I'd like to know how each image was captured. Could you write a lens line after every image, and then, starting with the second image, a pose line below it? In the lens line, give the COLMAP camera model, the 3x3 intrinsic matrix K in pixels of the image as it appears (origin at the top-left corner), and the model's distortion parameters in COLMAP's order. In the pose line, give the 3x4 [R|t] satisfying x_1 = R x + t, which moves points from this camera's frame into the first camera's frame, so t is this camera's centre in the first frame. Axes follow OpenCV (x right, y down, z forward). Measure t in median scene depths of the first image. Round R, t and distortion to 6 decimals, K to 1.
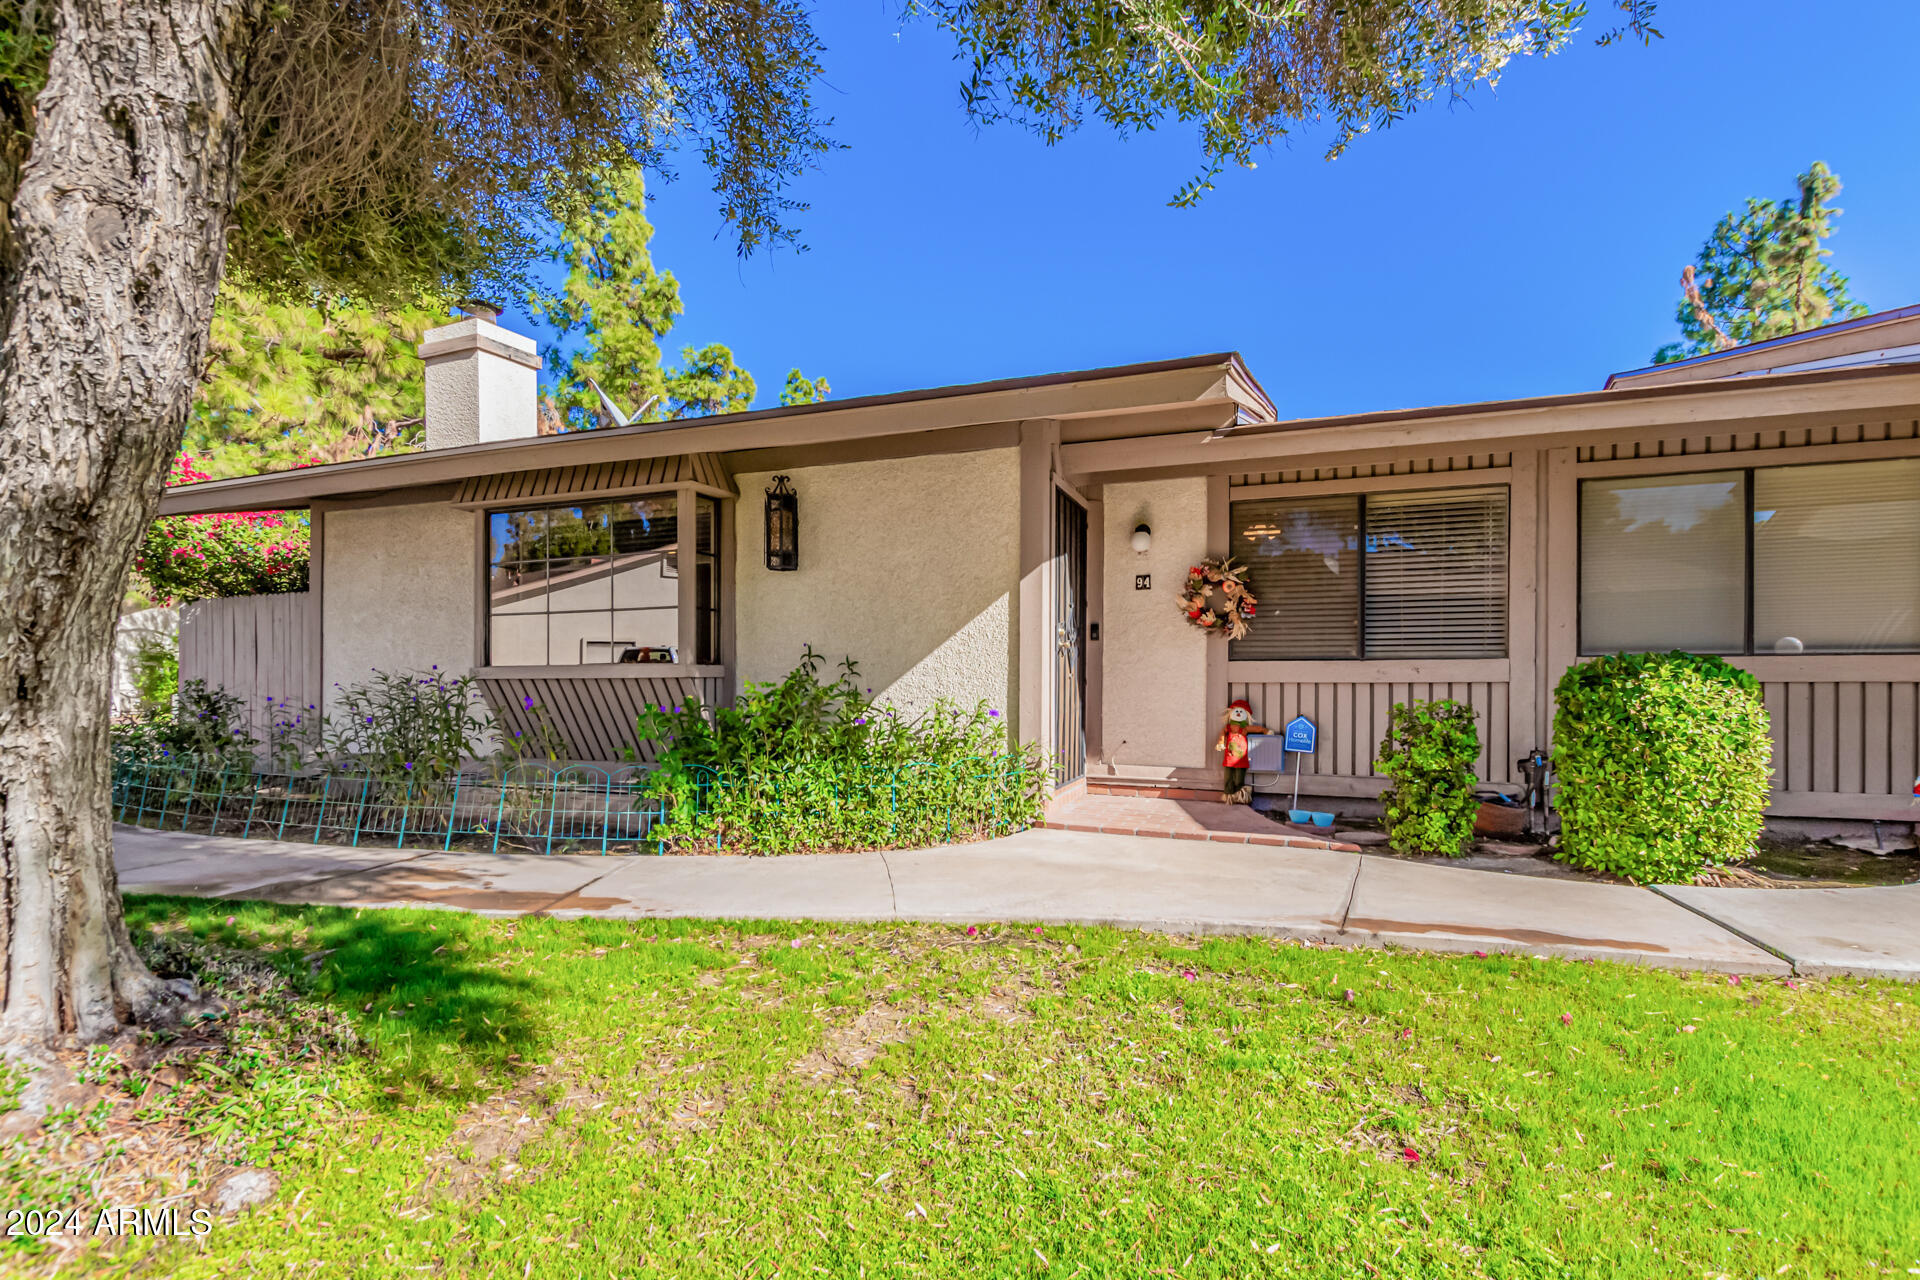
lens RADIAL K [[884.6, 0, 968.2], [0, 884.6, 681.0], [0, 0, 1]] dist [0.019231, -0.000176]
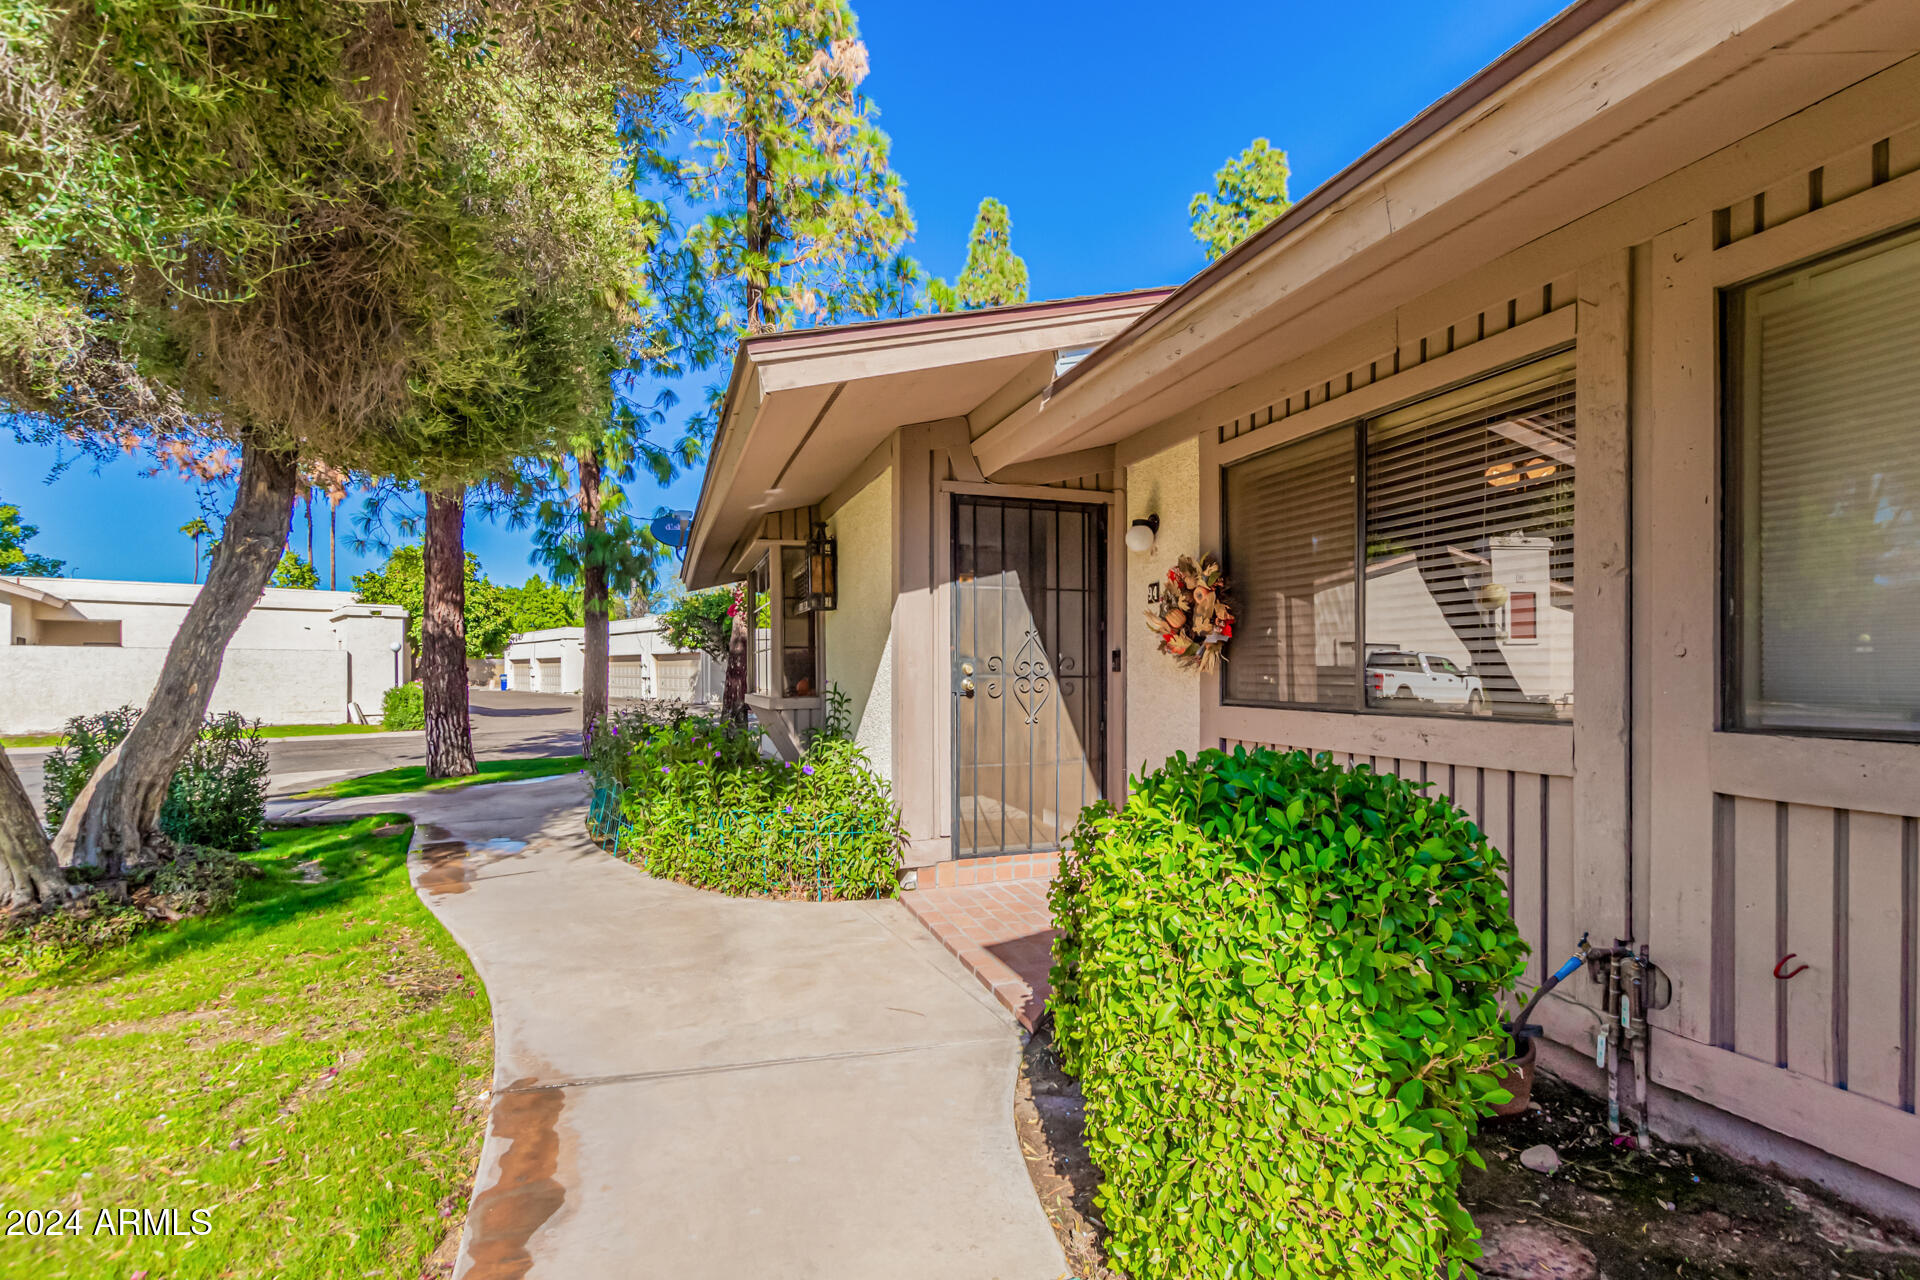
lens RADIAL K [[884.6, 0, 968.2], [0, 884.6, 681.0], [0, 0, 1]] dist [0.019231, -0.000176]
pose [[0.654271, 0.005003, -0.756243, 0.734973], [0.004436, 0.999936, 0.010452, -0.052936], [0.756247, -0.010193, 0.654207, 0.457713]]
